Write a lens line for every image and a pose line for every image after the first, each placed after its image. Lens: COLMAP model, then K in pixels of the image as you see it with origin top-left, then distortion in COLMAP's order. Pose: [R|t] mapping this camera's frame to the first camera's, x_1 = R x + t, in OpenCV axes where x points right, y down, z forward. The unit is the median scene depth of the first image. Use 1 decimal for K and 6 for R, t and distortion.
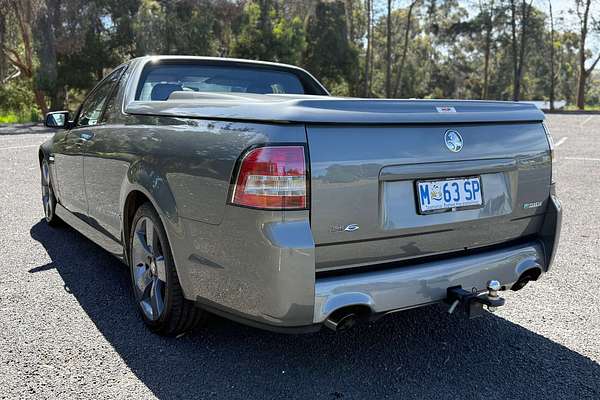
lens RADIAL K [[651.3, 0, 300.0], [0, 651.3, 200.0], [0, 0, 1]] dist [0.084221, 0.000373]
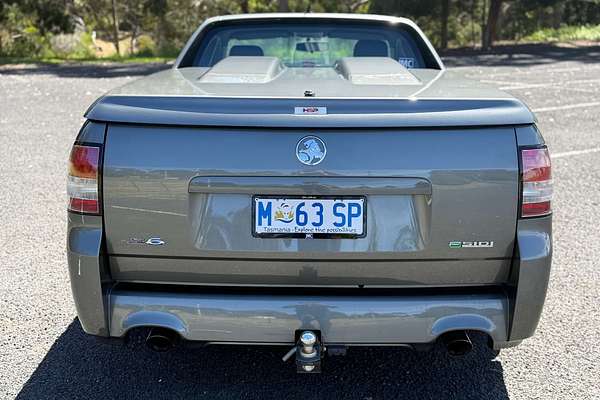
lens RADIAL K [[651.3, 0, 300.0], [0, 651.3, 200.0], [0, 0, 1]] dist [0.084221, 0.000373]
pose [[0.812690, 0.095971, -0.574739, 0.687273], [-0.080791, 0.995375, 0.051971, -0.070764], [0.577069, 0.004197, 0.816685, 0.338364]]
